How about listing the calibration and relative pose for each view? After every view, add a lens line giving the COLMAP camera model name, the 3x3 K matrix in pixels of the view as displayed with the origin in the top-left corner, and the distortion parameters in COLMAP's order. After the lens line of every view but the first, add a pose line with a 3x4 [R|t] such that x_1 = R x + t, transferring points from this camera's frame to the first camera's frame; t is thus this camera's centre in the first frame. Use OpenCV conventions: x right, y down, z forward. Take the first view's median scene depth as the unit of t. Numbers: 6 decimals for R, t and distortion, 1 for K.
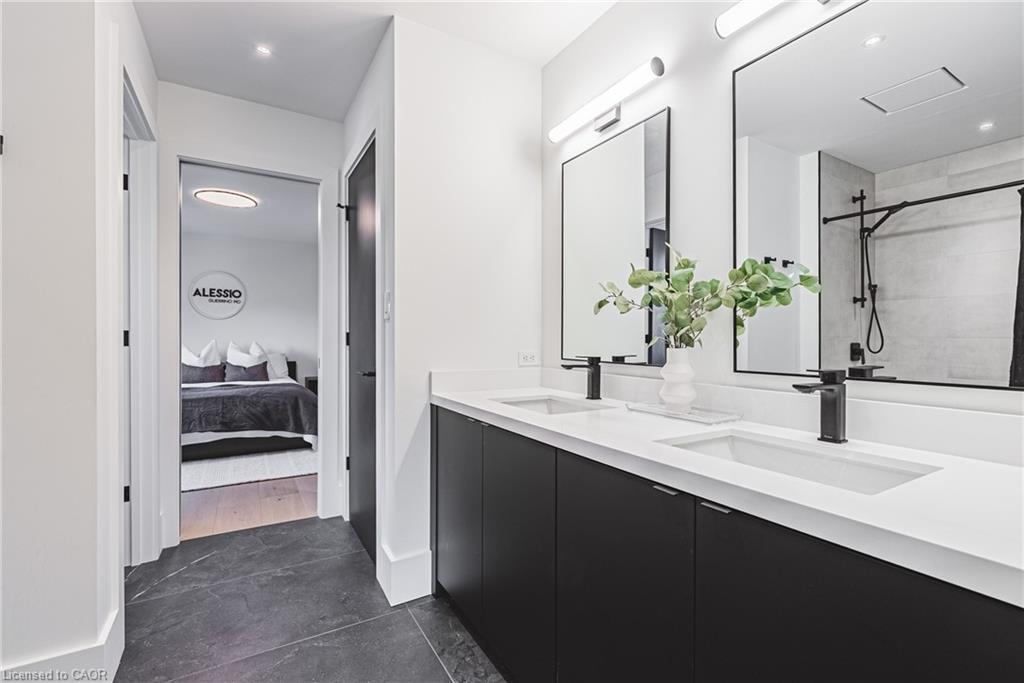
lens RADIAL K [[446.3, 0, 513.2], [0, 446.3, 335.7], [0, 0, 1]] dist [0.004329, 0.000537]
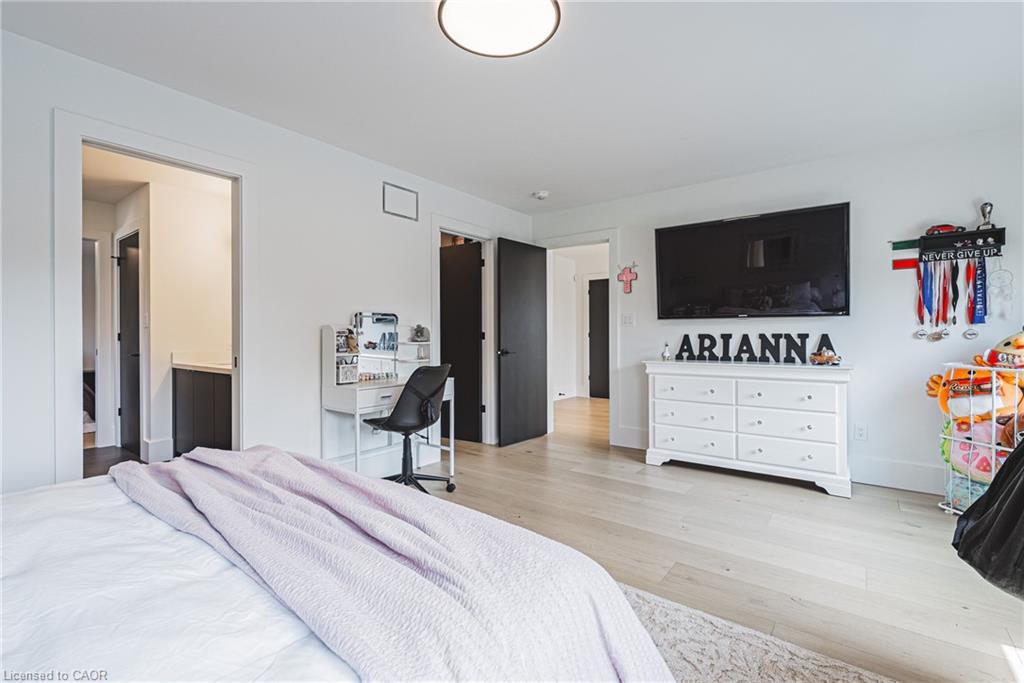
lens RADIAL K [[446.3, 0, 515.3], [0, 446.3, 342.2], [0, 0, 1]] dist [0.004329, 0.000537]
pose [[0.933039, -0.003331, 0.359759, 0.496103], [0.001794, 0.999988, 0.004606, 0.032618], [-0.359770, -0.003652, 0.933034, -1.329719]]
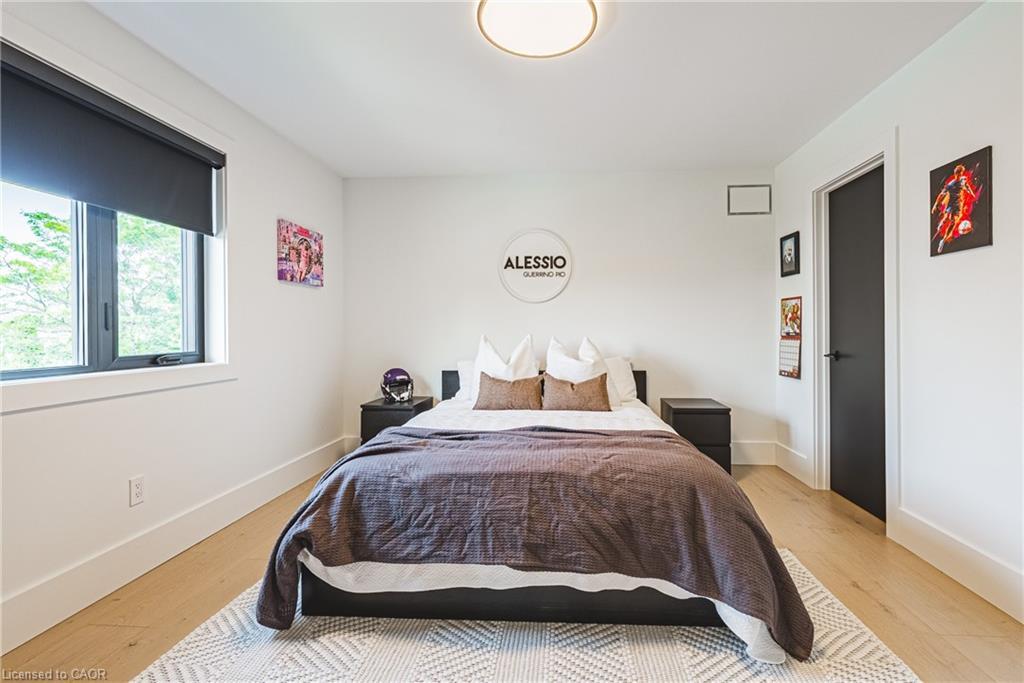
lens RADIAL K [[446.3, 0, 515.5], [0, 446.3, 332.5], [0, 0, 1]] dist [0.004329, 0.000537]
pose [[0.790405, -0.001866, -0.612581, -0.307991], [0.008534, 0.999932, 0.007965, 0.000959], [0.612525, -0.011524, 0.790367, 0.504792]]
